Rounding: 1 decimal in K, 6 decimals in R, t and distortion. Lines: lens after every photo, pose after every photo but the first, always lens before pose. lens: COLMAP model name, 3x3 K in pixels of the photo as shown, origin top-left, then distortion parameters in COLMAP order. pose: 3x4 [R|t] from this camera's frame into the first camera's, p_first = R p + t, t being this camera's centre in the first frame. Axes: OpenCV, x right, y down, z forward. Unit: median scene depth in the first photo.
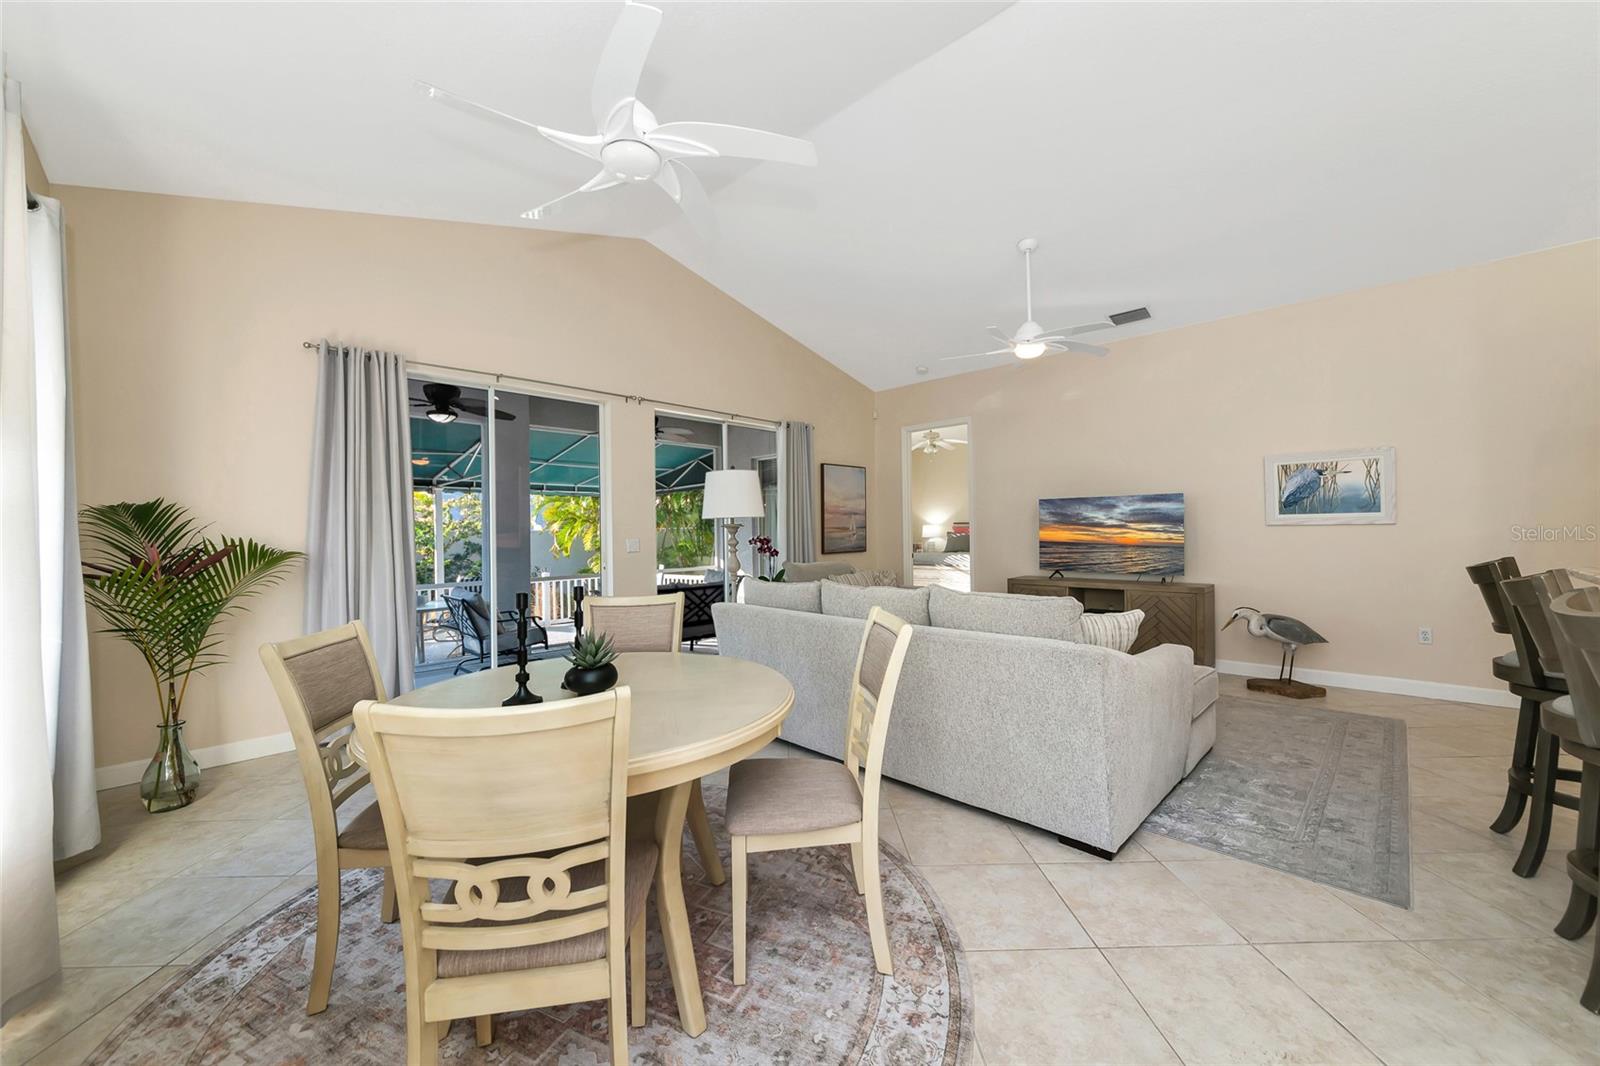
lens RADIAL K [[597.0, 0, 803.6], [0, 597.0, 548.7], [0, 0, 1]] dist [0.002046, 0.000282]
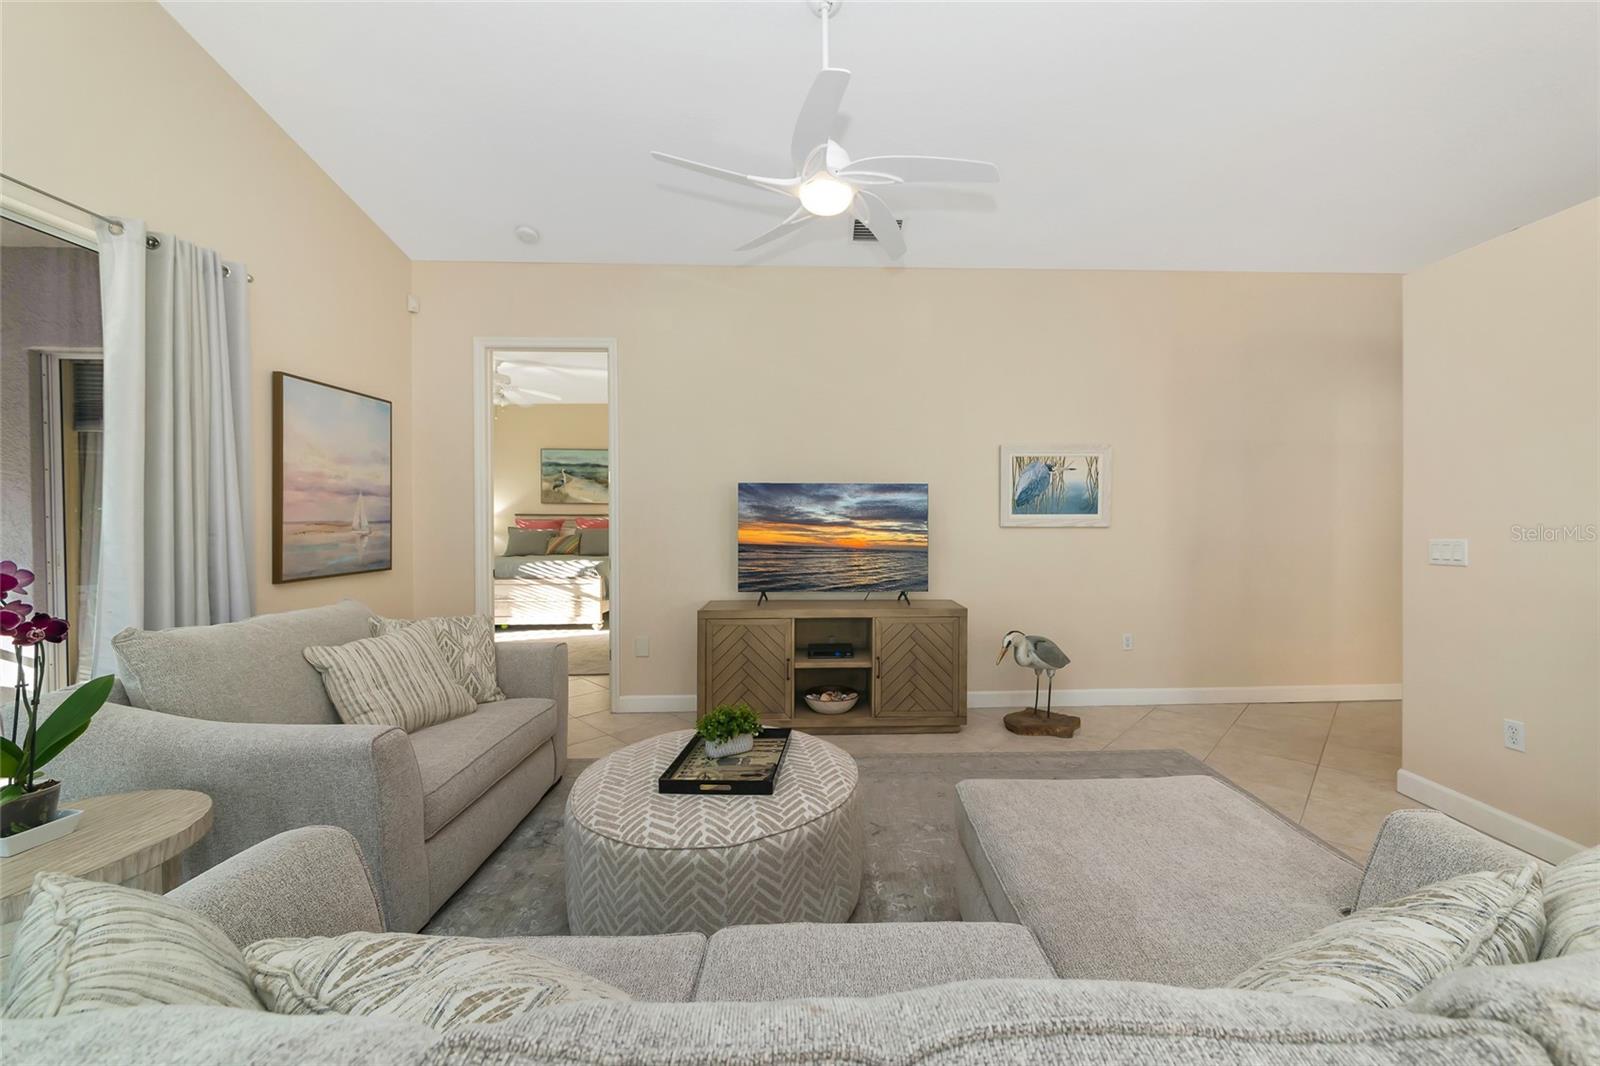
lens RADIAL K [[566.4, 0, 803.0], [0, 566.4, 524.4], [0, 0, 1]] dist [-0.001228, -0.000218]
pose [[0.695360, 0.007789, 0.718620, 0.004441], [0.013183, 0.999635, -0.023592, -0.025912], [-0.718541, 0.025879, 0.695003, 0.618980]]
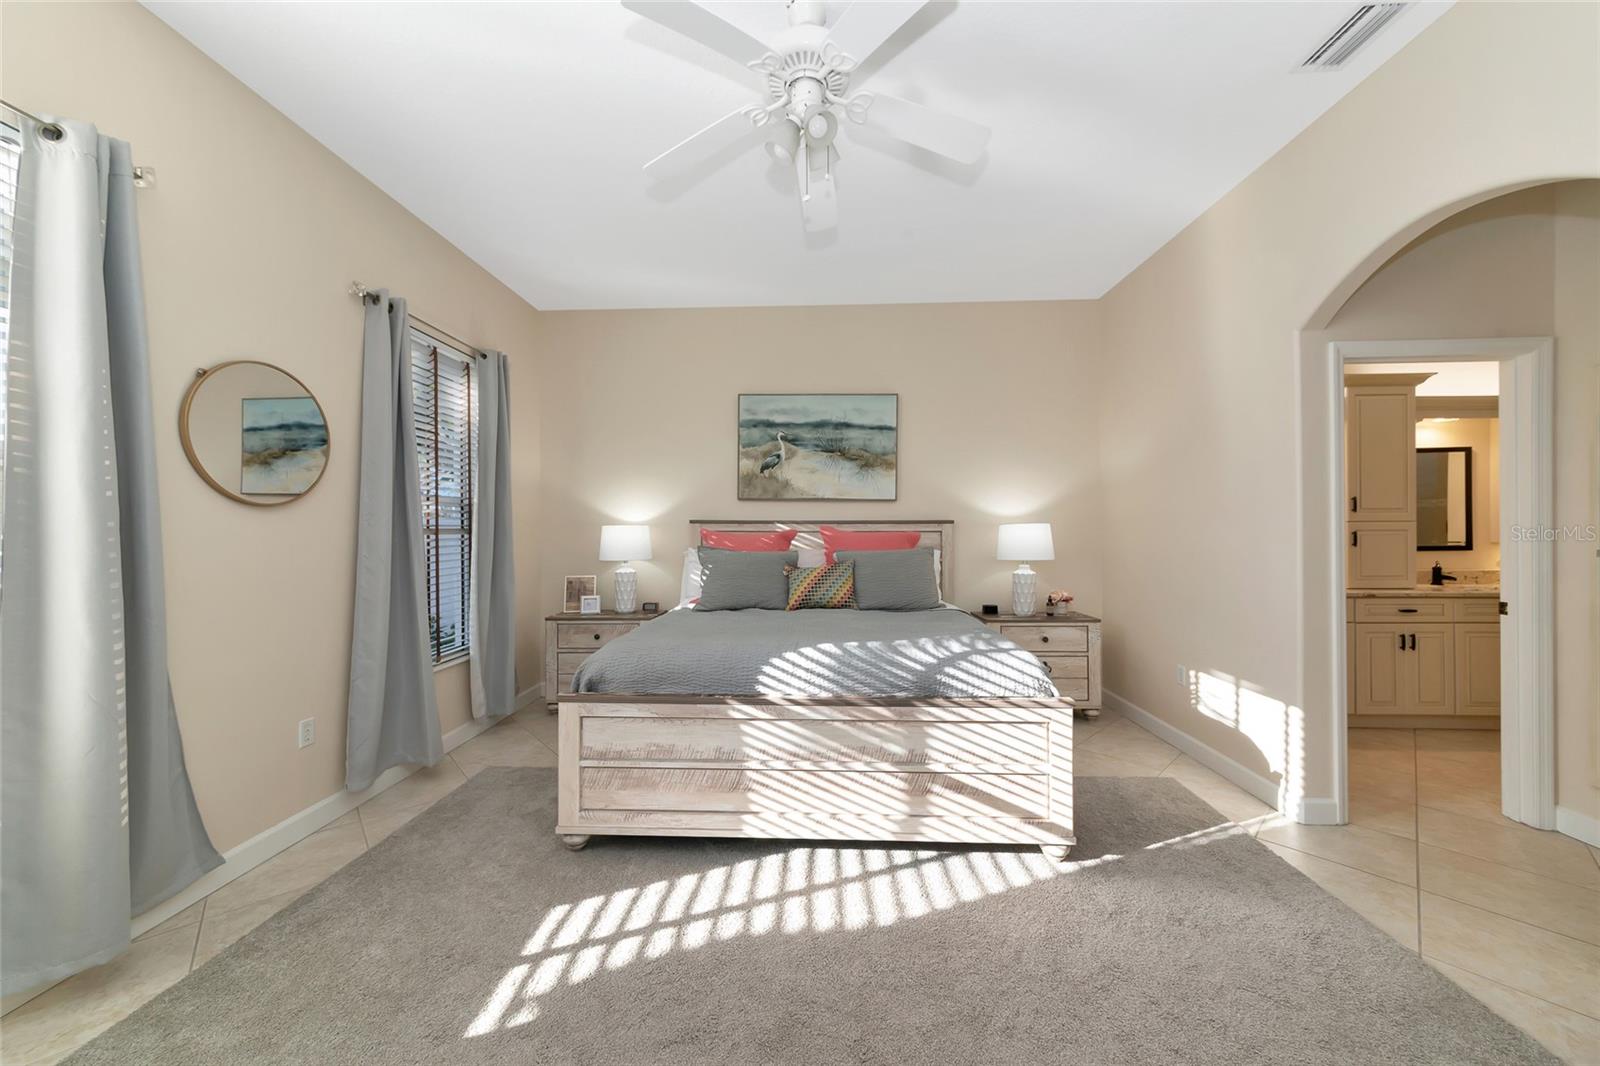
lens RADIAL K [[566.4, 0, 803.0], [0, 566.4, 524.4], [0, 0, 1]] dist [-0.001228, -0.000218]
pose [[0.743572, 0.017783, 0.668419, 0.186104], [0.011298, 0.999169, -0.039151, -0.070027], [-0.668560, 0.036664, 0.742753, 1.764482]]
